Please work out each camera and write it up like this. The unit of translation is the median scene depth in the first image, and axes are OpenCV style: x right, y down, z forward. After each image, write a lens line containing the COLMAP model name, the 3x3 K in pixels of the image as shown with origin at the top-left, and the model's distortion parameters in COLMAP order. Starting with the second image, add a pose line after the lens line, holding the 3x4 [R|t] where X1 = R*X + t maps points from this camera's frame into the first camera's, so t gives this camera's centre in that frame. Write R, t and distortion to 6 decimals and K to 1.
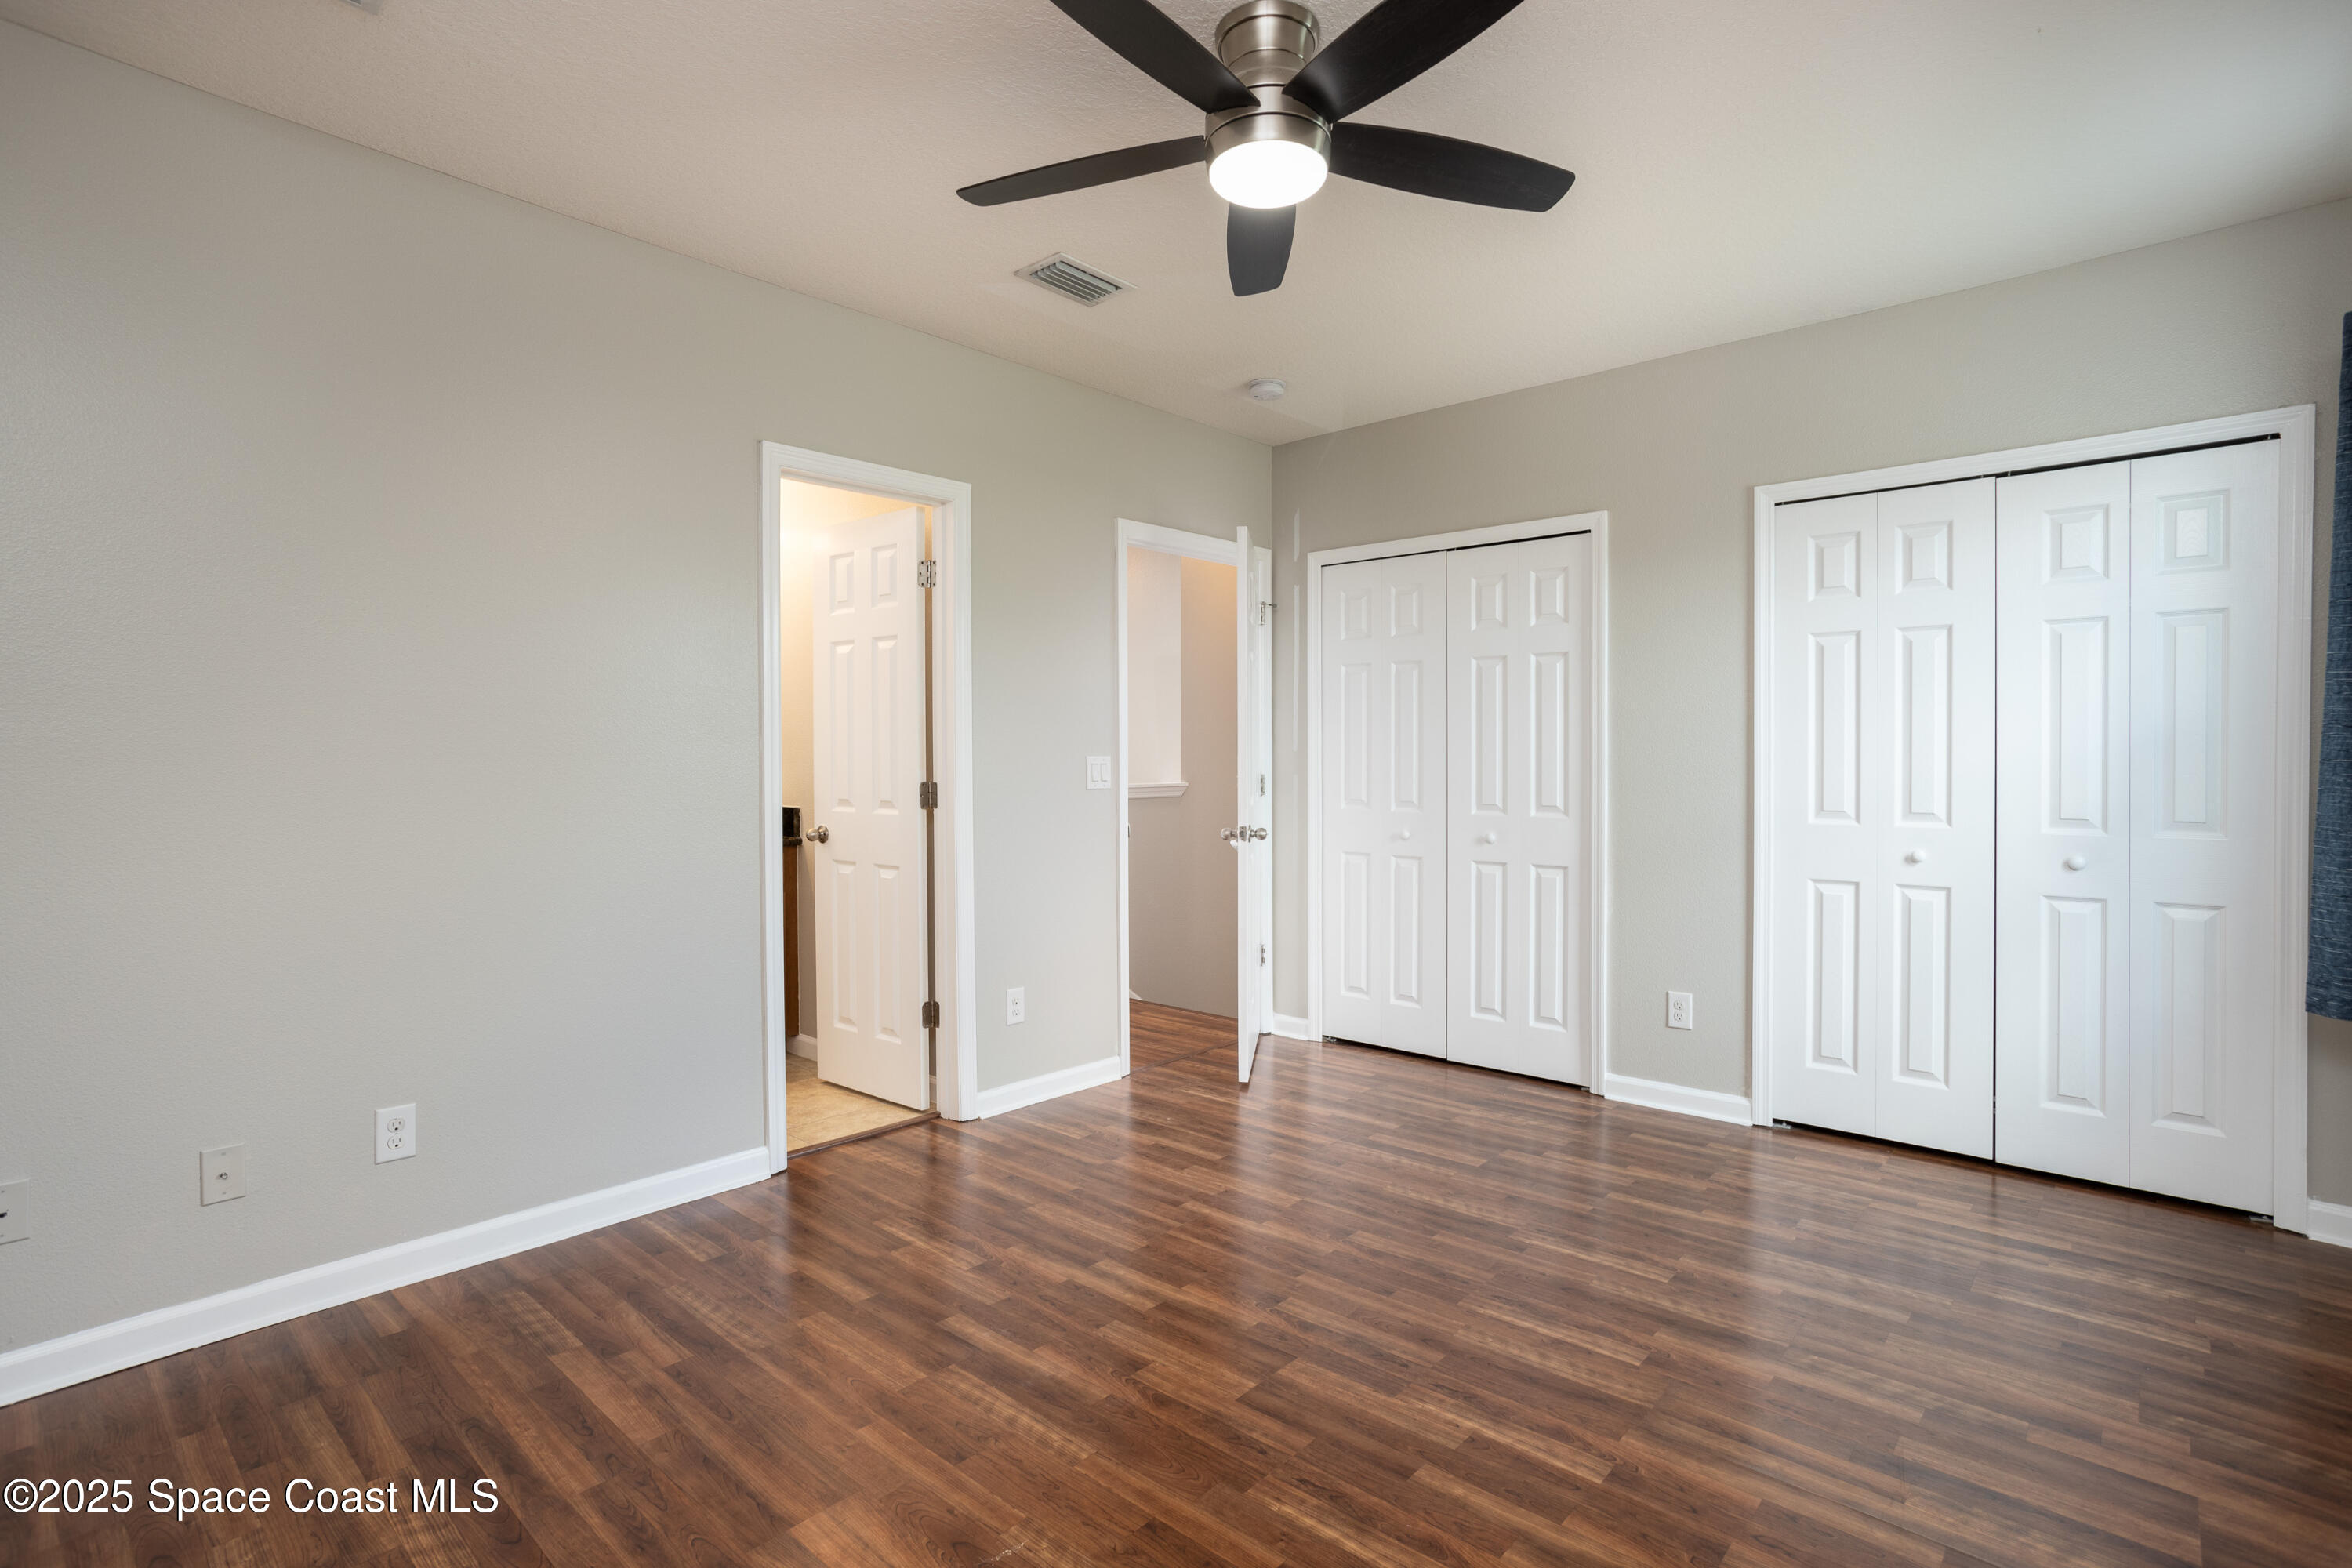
lens RADIAL K [[1125.5, 0, 1180.1], [0, 1125.5, 775.4], [0, 0, 1]] dist [-0.033702, 0.015966]
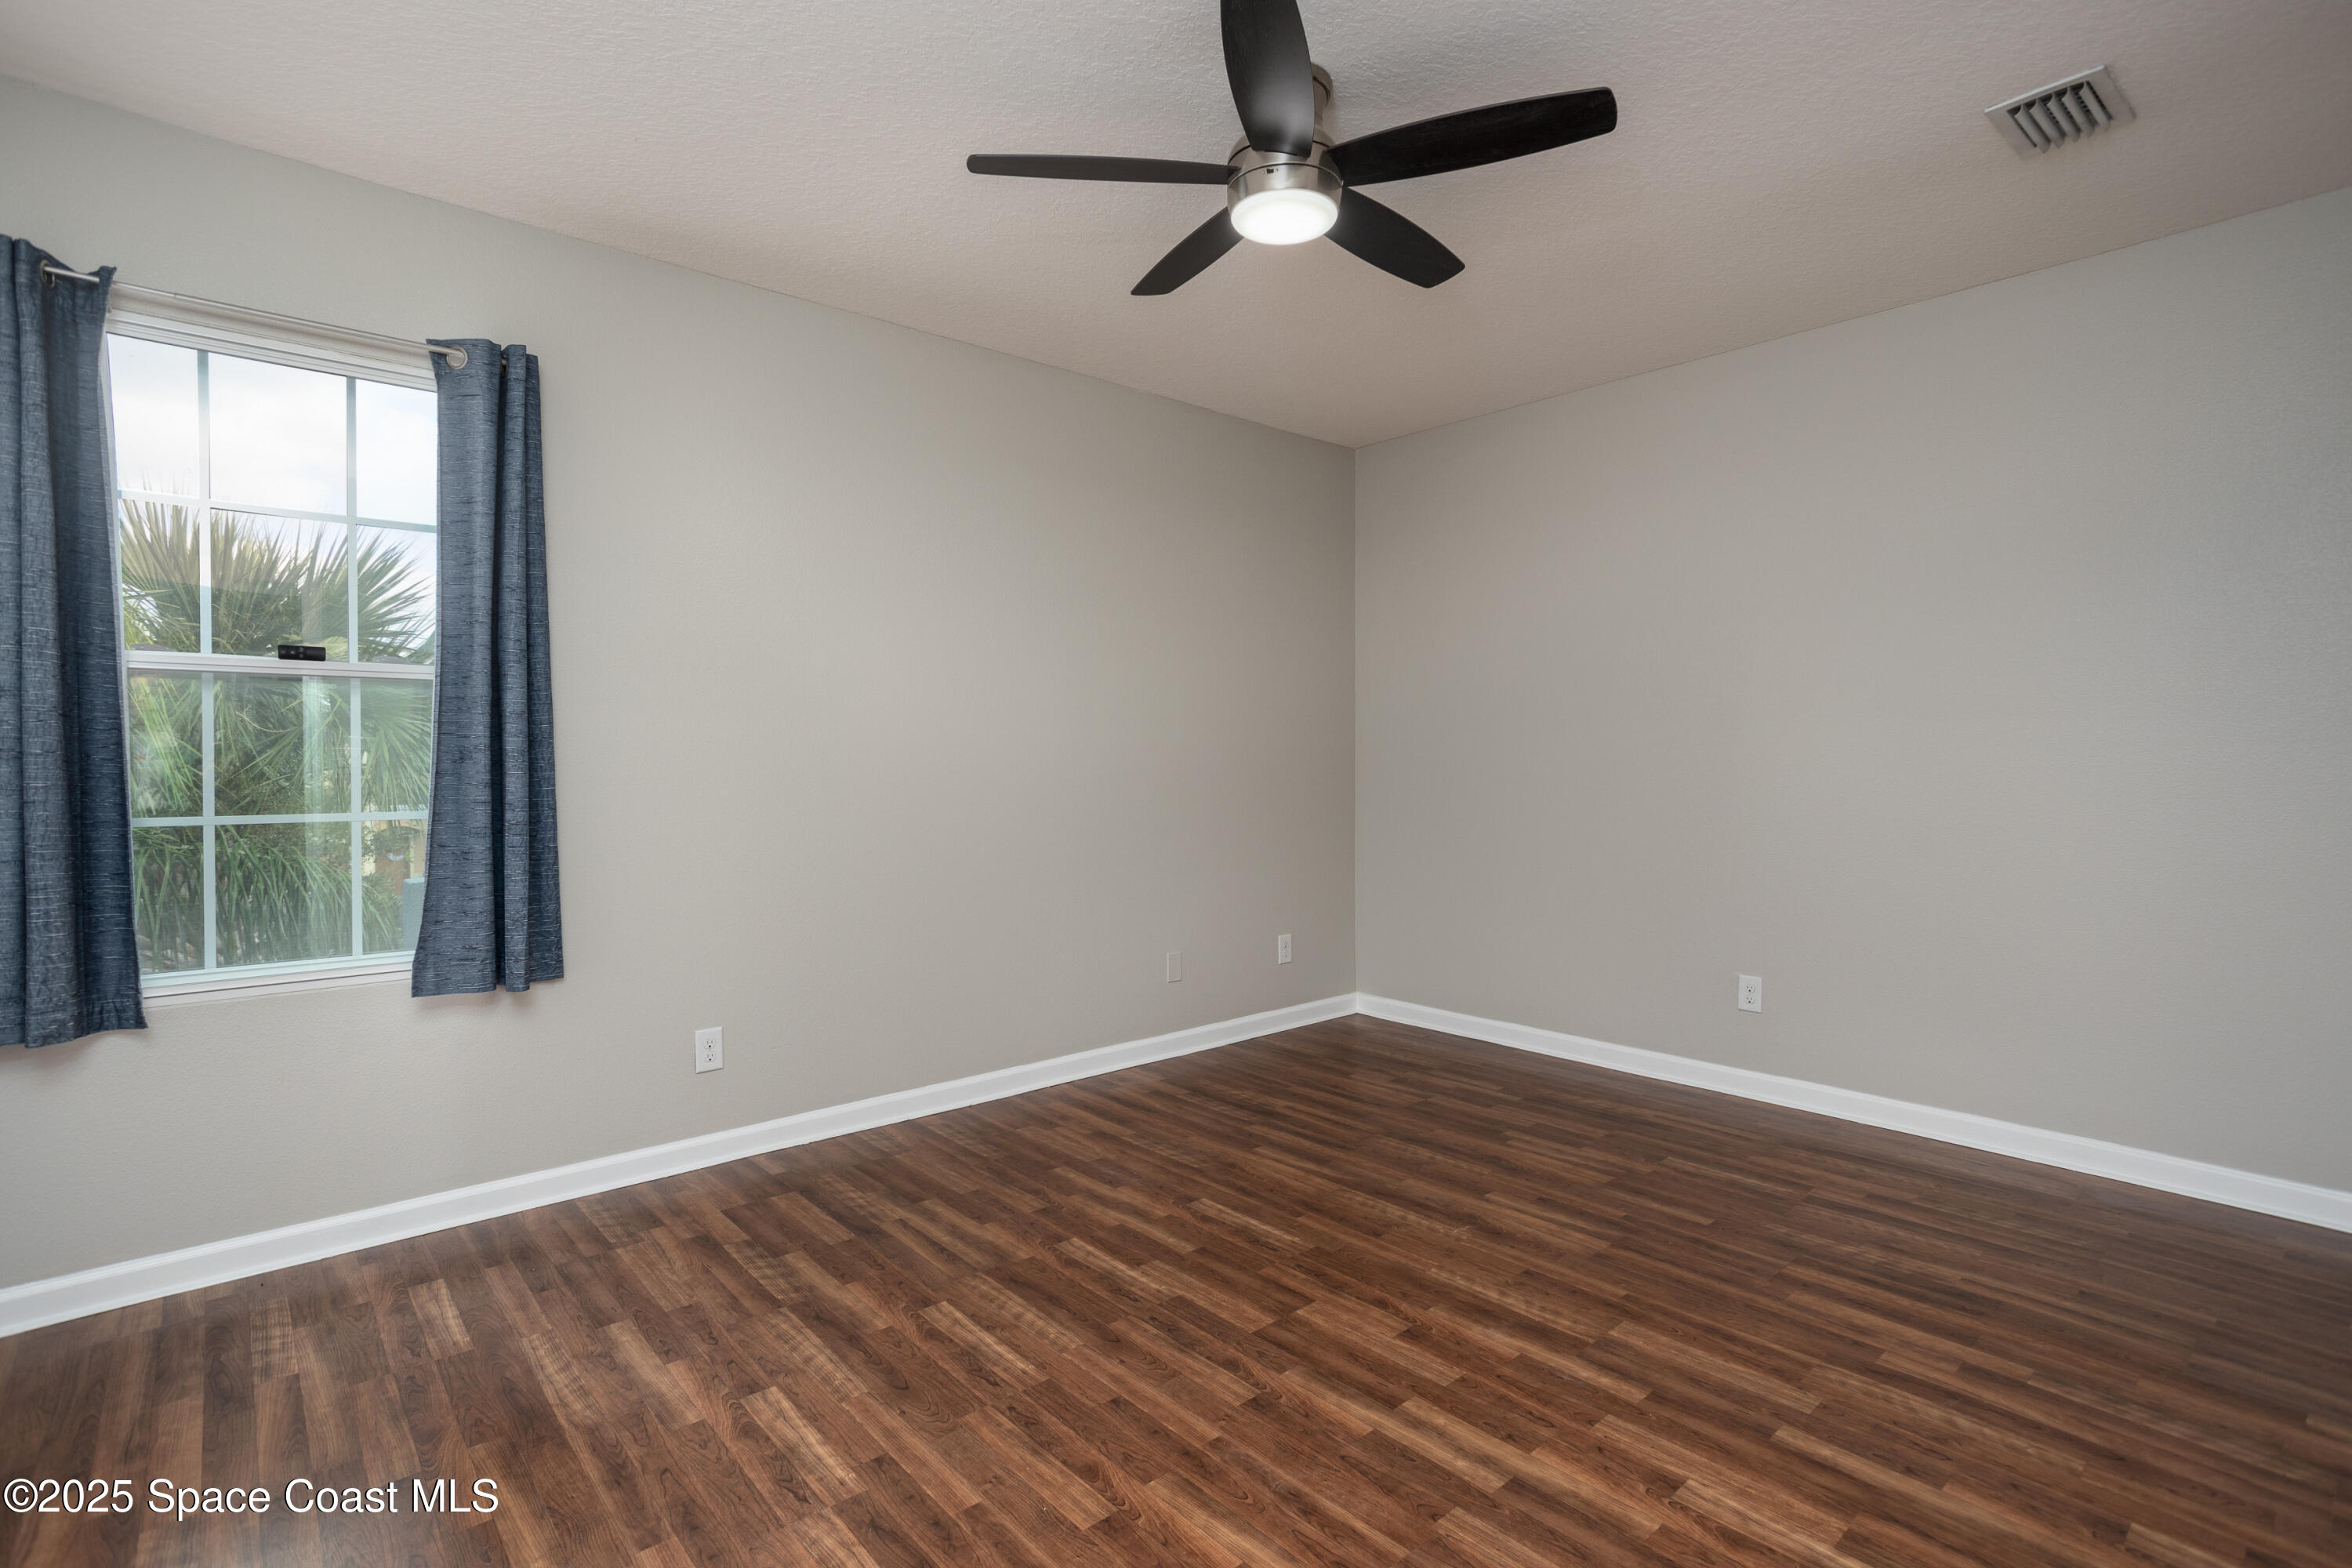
lens RADIAL K [[1125.5, 0, 1174.0], [0, 1125.5, 776.6], [0, 0, 1]] dist [-0.033702, 0.015966]
pose [[-0.992157, 0.002129, 0.124982, 0.047698], [0.005830, 0.999555, 0.029254, -0.019933], [-0.124864, 0.029753, -0.991728, 2.058165]]
